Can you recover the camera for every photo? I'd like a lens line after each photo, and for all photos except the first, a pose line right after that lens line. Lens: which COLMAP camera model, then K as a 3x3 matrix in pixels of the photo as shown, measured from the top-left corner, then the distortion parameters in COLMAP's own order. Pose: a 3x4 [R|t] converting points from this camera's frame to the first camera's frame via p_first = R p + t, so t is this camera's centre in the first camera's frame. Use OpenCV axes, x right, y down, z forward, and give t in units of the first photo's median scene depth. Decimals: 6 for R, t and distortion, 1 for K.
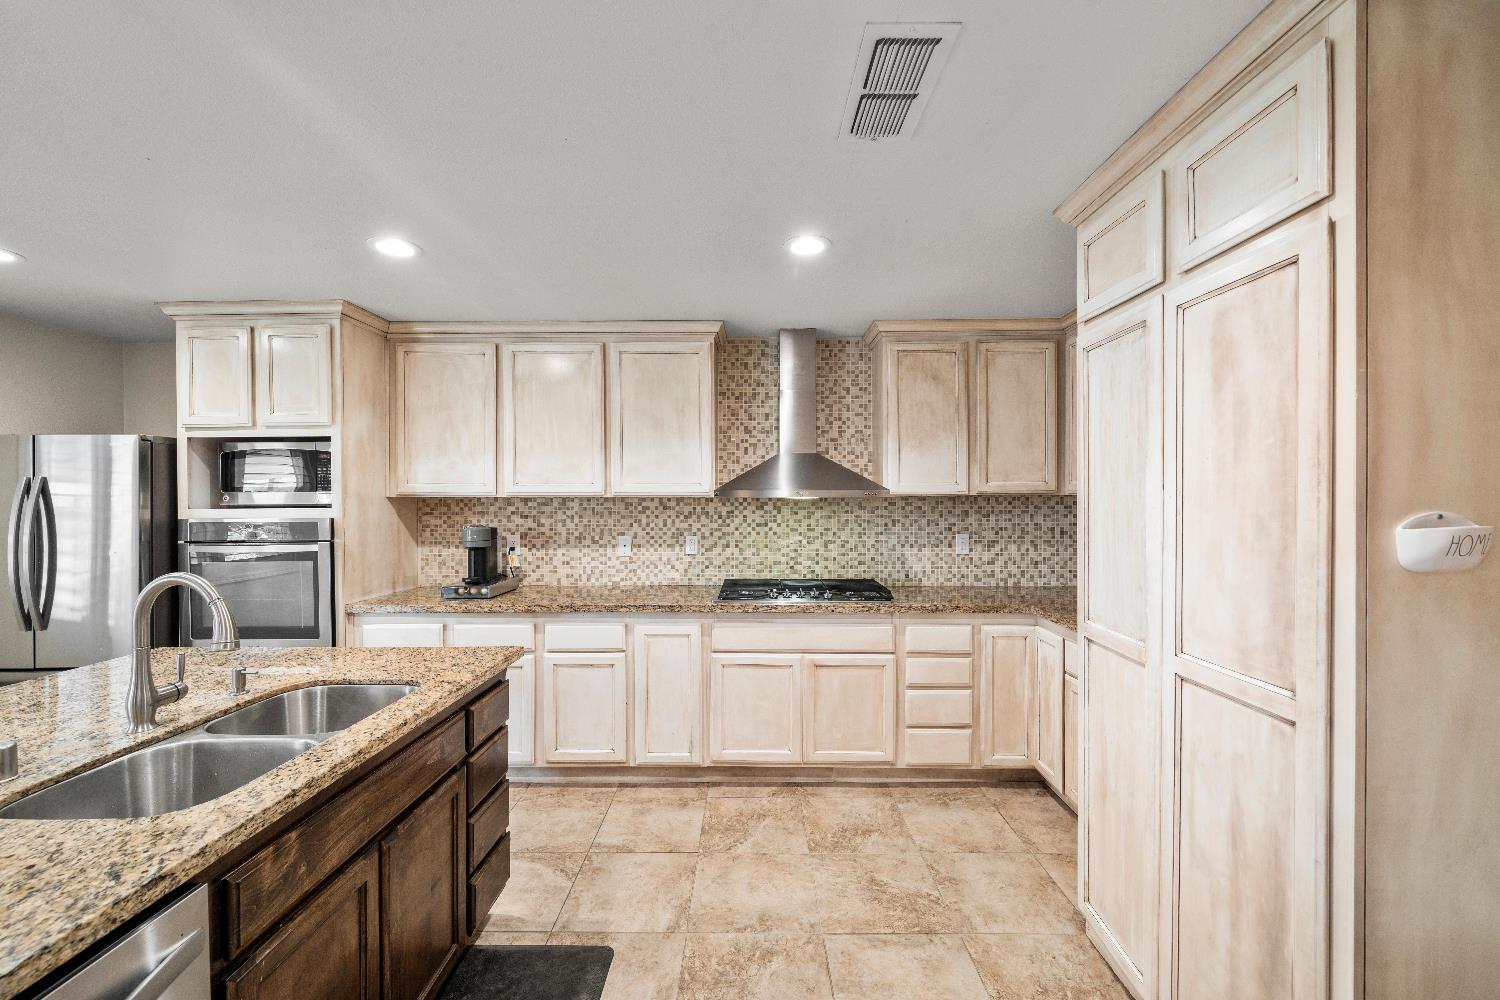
lens RADIAL K [[591.7, 0, 749.5], [0, 591.7, 502.5], [0, 0, 1]] dist [0.000125, -0.000409]
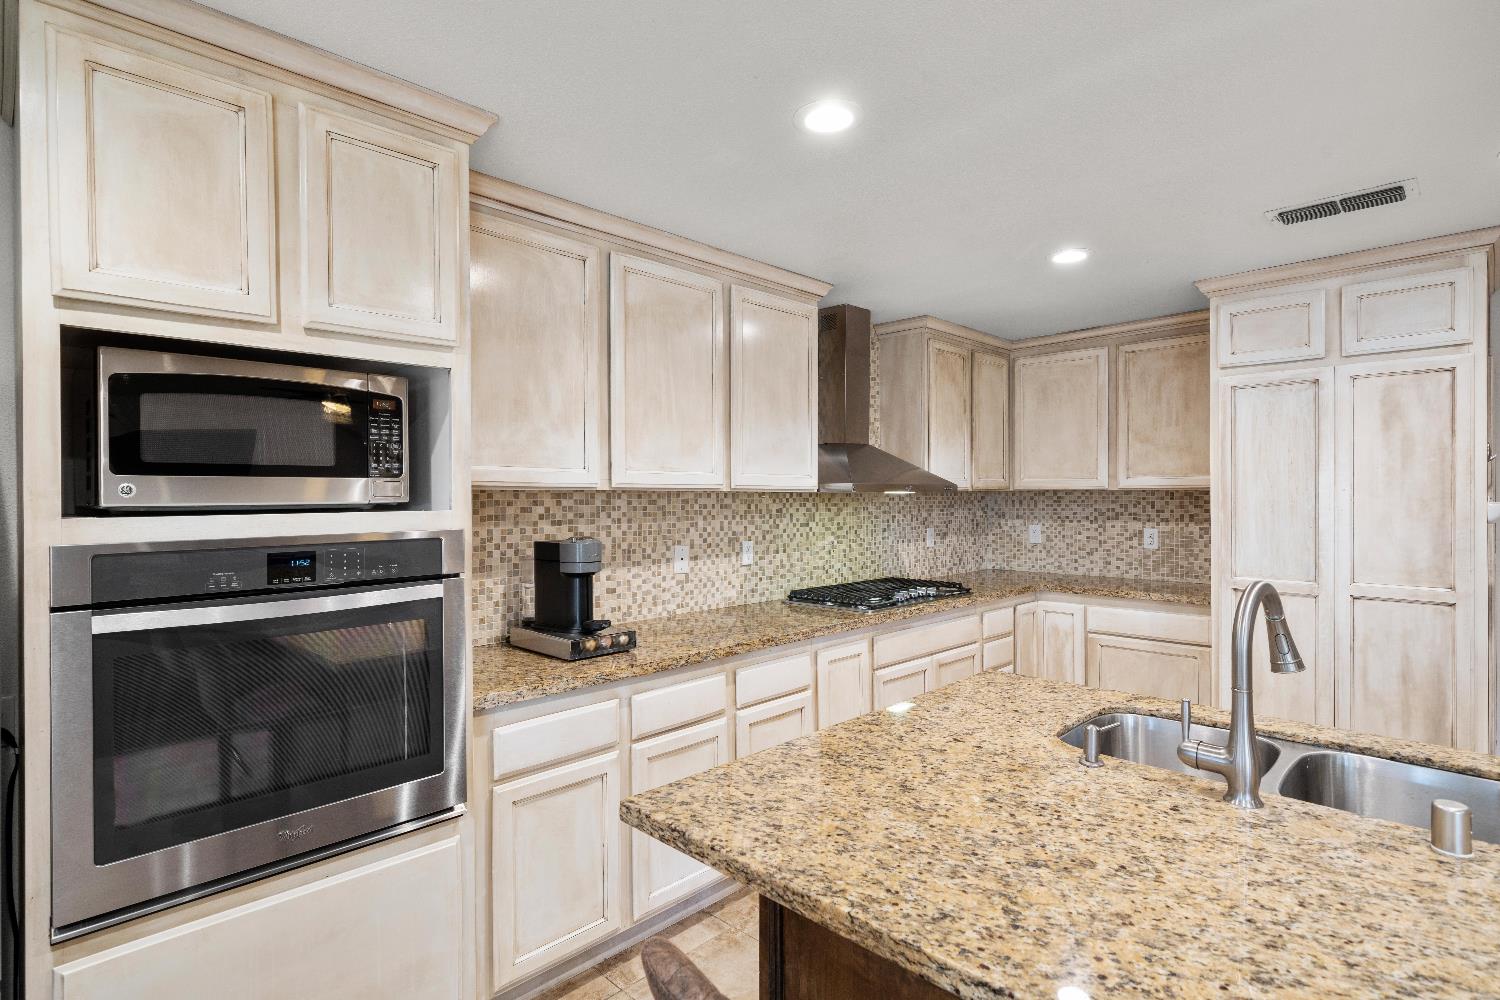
lens RADIAL K [[748.2, 0, 749.0], [0, 748.2, 491.7], [0, 0, 1]] dist [0.001944, 0.001735]
pose [[0.696738, 0.003145, 0.717319, -0.892165], [0.009069, 0.999872, -0.013193, 0.003959], [-0.717269, 0.015697, 0.696620, 0.333122]]
